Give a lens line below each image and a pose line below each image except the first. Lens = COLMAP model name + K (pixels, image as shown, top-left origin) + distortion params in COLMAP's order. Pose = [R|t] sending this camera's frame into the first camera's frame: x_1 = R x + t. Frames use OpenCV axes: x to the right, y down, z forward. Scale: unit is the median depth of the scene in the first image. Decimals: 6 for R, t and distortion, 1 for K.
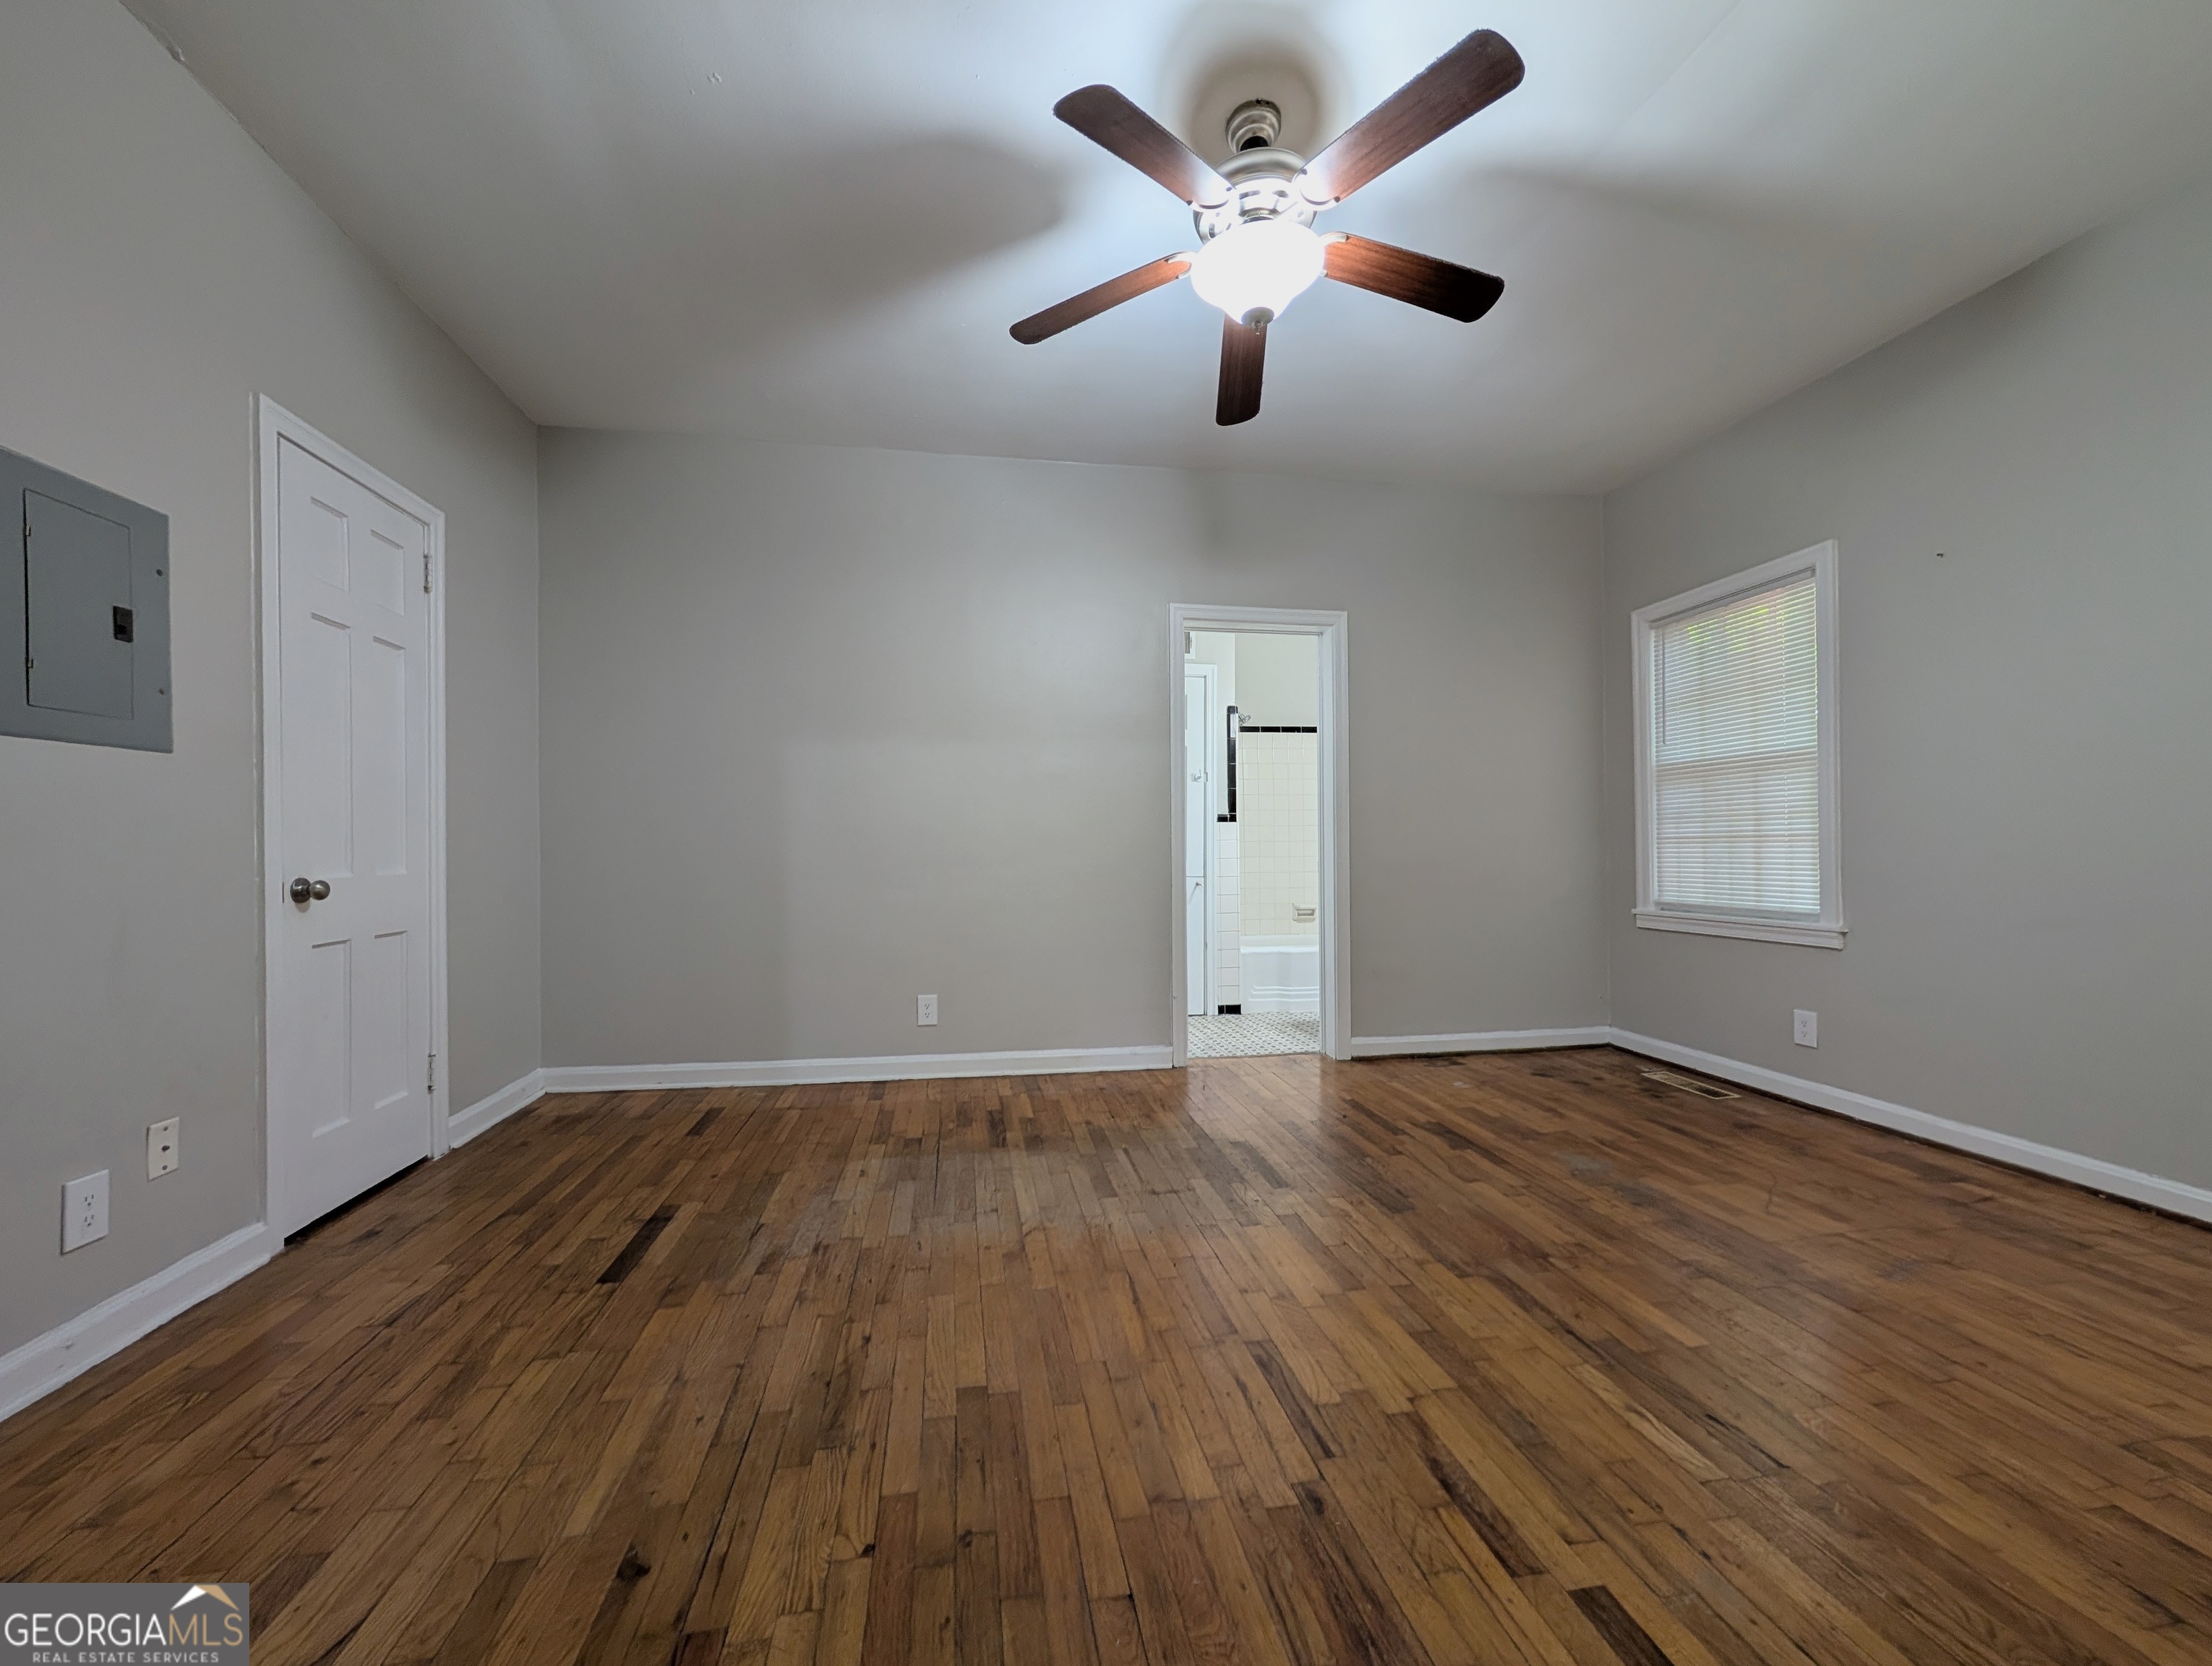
lens RADIAL K [[839.7, 0, 1103.3], [0, 839.7, 847.2], [0, 0, 1]] dist [-0.000673, -0.000349]
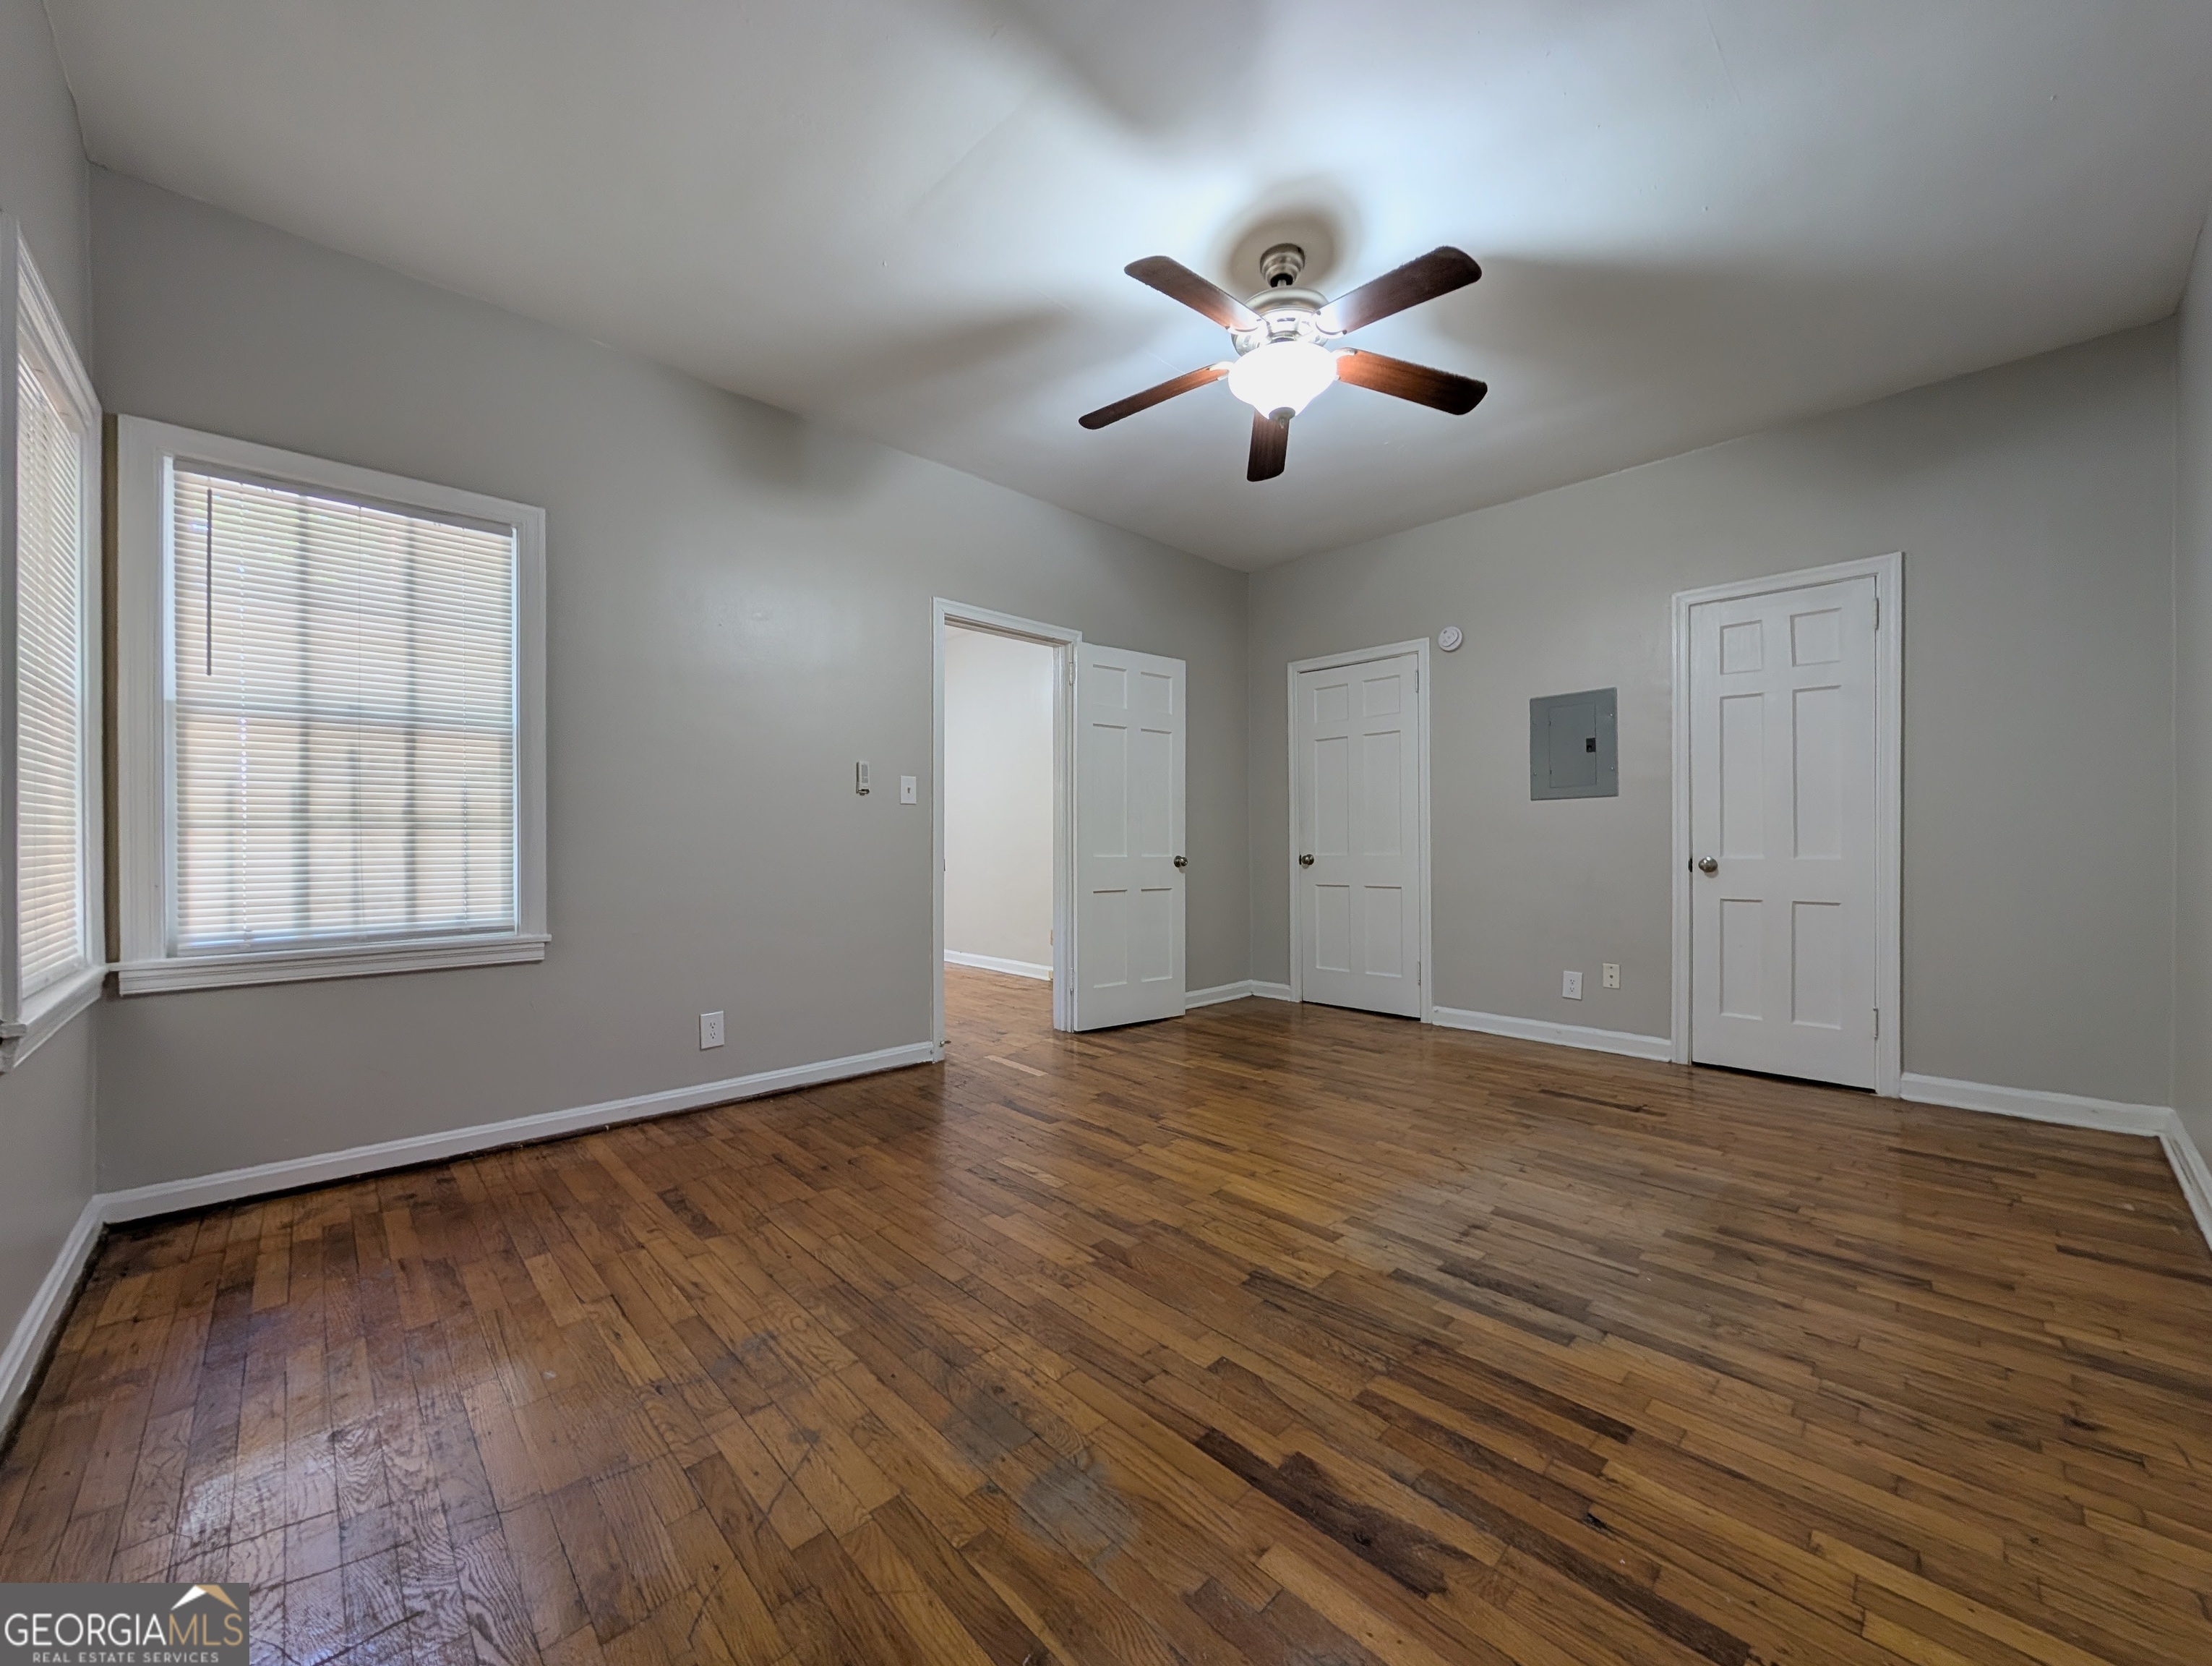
lens RADIAL K [[839.7, 0, 1103.3], [0, 839.7, 847.2], [0, 0, 1]] dist [-0.000673, -0.000349]
pose [[-0.828532, 0.010067, -0.559851, 0.987946], [0.004963, 0.999931, 0.010636, -0.008342], [0.559919, 0.006034, -0.828525, 1.682833]]
